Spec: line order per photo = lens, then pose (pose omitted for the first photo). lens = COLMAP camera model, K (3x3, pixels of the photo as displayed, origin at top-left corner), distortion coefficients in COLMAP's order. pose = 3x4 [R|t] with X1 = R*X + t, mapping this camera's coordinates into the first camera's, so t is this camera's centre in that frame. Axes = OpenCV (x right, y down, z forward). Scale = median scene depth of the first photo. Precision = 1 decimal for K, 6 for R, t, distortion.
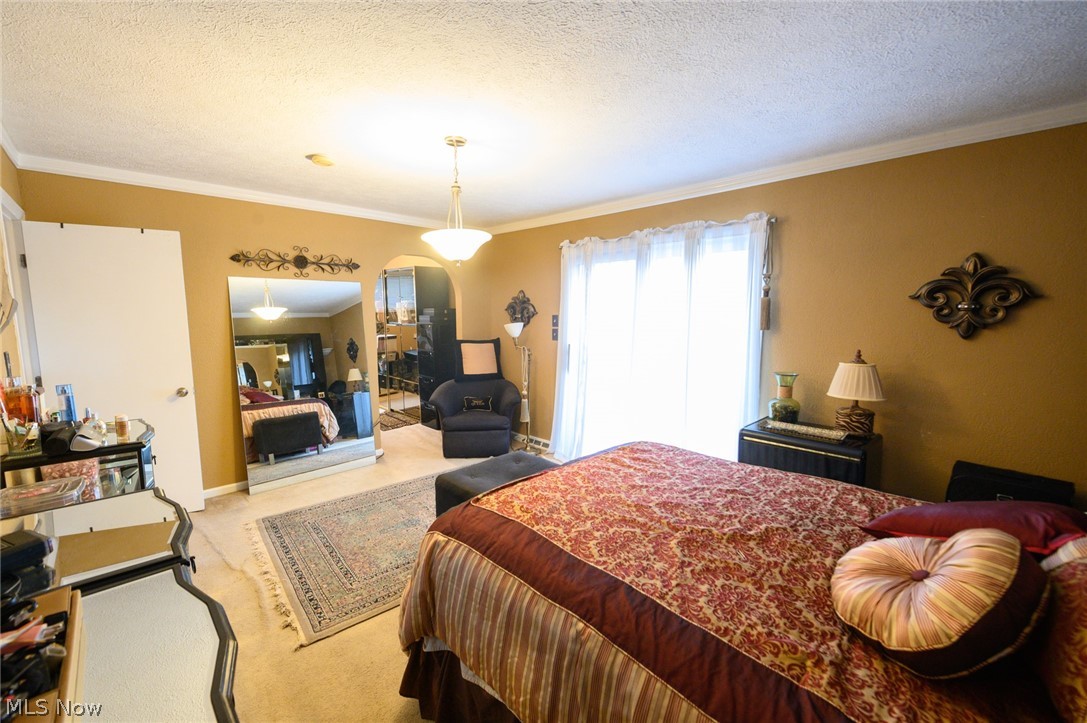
lens RADIAL K [[445.4, 0, 543.5], [0, 445.4, 361.5], [0, 0, 1]] dist [0.003227, 0.000251]
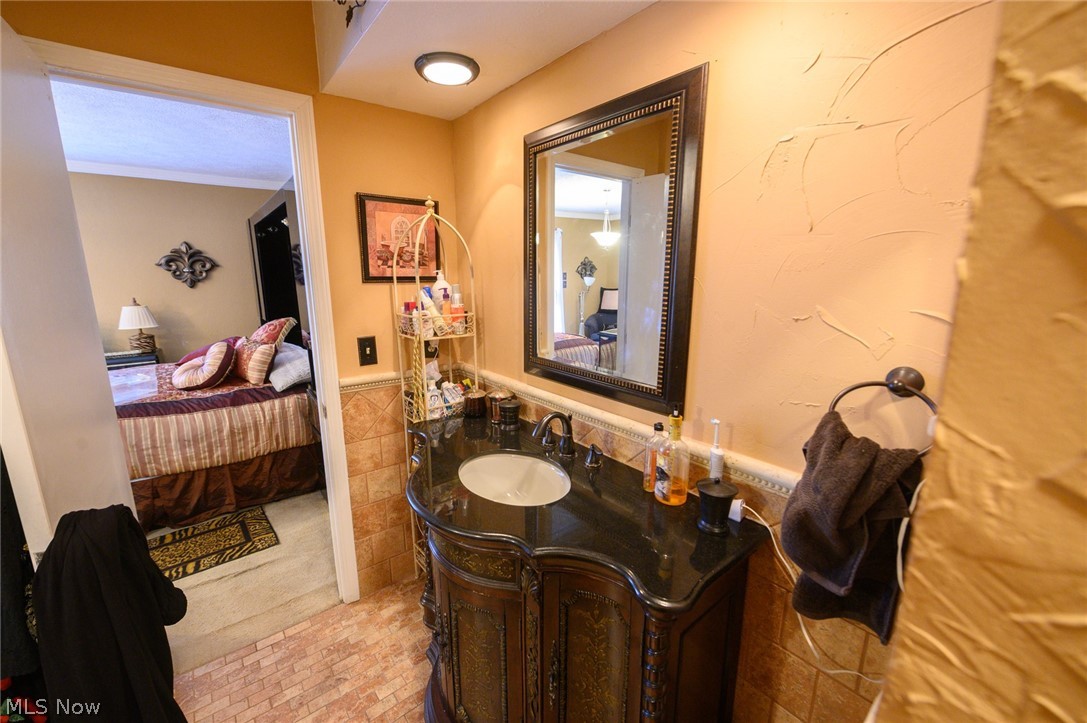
lens RADIAL K [[434.3, 0, 533.4], [0, 434.3, 360.9], [0, 0, 1]] dist [-0.006298, -0.000814]
pose [[0.136129, -0.190211, 0.972260, -0.647407], [0.127731, 0.976574, 0.173171, 0.111629], [-0.982422, 0.100614, 0.157236, -0.629990]]
